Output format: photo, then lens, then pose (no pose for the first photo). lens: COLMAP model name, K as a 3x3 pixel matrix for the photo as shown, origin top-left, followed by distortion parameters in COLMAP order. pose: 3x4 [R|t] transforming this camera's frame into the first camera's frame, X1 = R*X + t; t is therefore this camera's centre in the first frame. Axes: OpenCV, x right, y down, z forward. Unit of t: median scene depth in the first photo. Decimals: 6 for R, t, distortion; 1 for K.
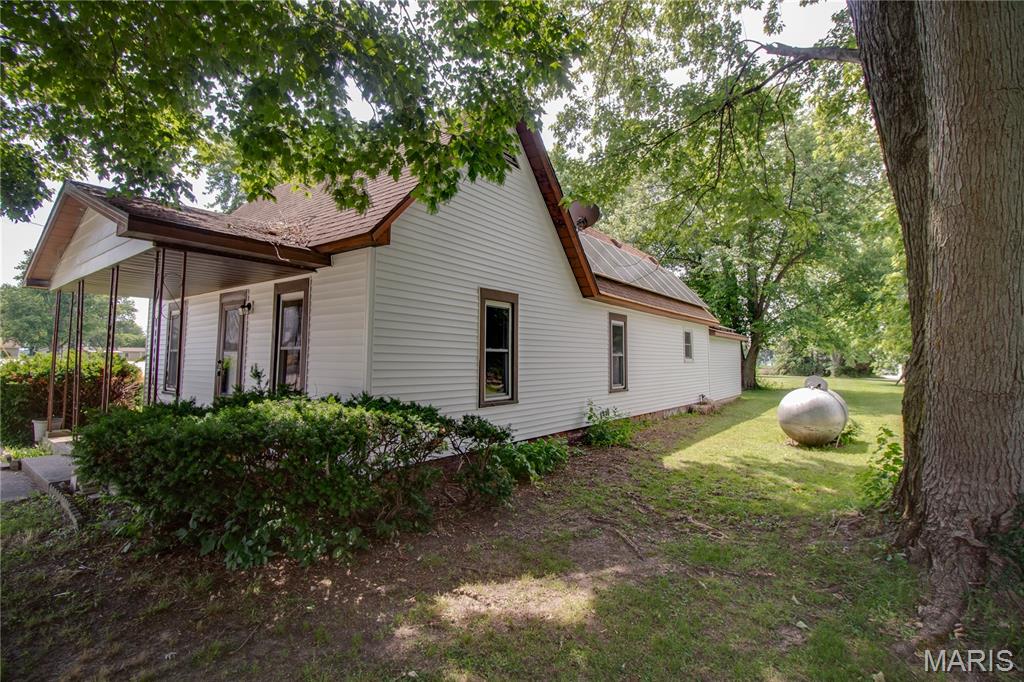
lens RADIAL K [[498.8, 0, 507.2], [0, 498.8, 322.7], [0, 0, 1]] dist [-0.011845, -0.001483]
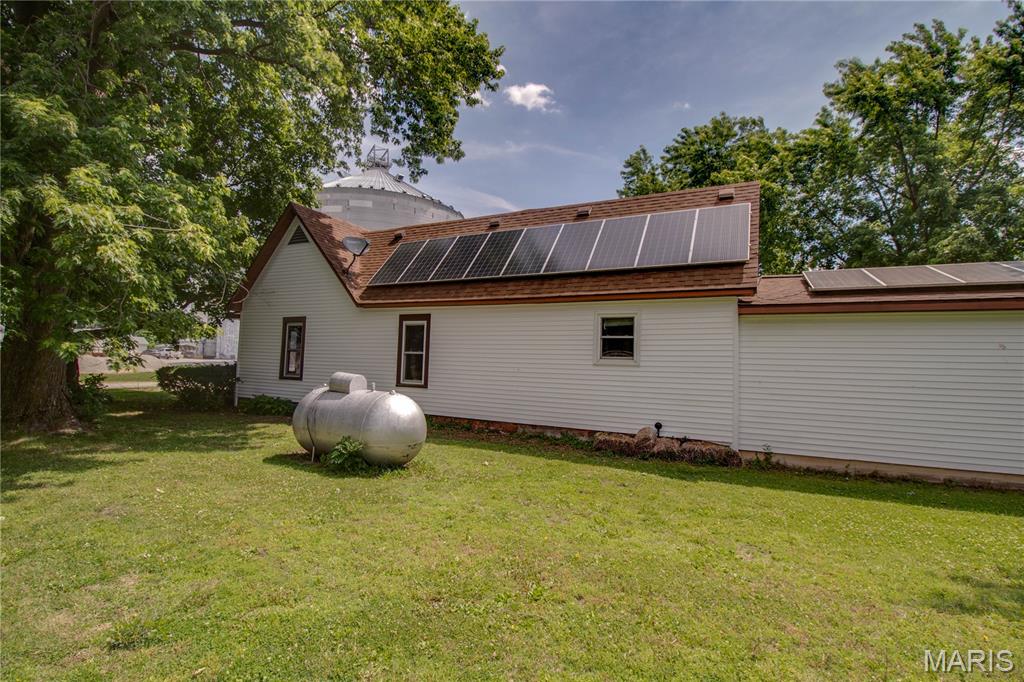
lens RADIAL K [[498.8, 0, 507.2], [0, 498.8, 322.7], [0, 0, 1]] dist [-0.011845, -0.001483]
pose [[0.138046, -0.090187, -0.986311, 1.318379], [0.042664, 0.995463, -0.085053, 0.100252], [0.989506, -0.030339, 0.141268, 1.067897]]
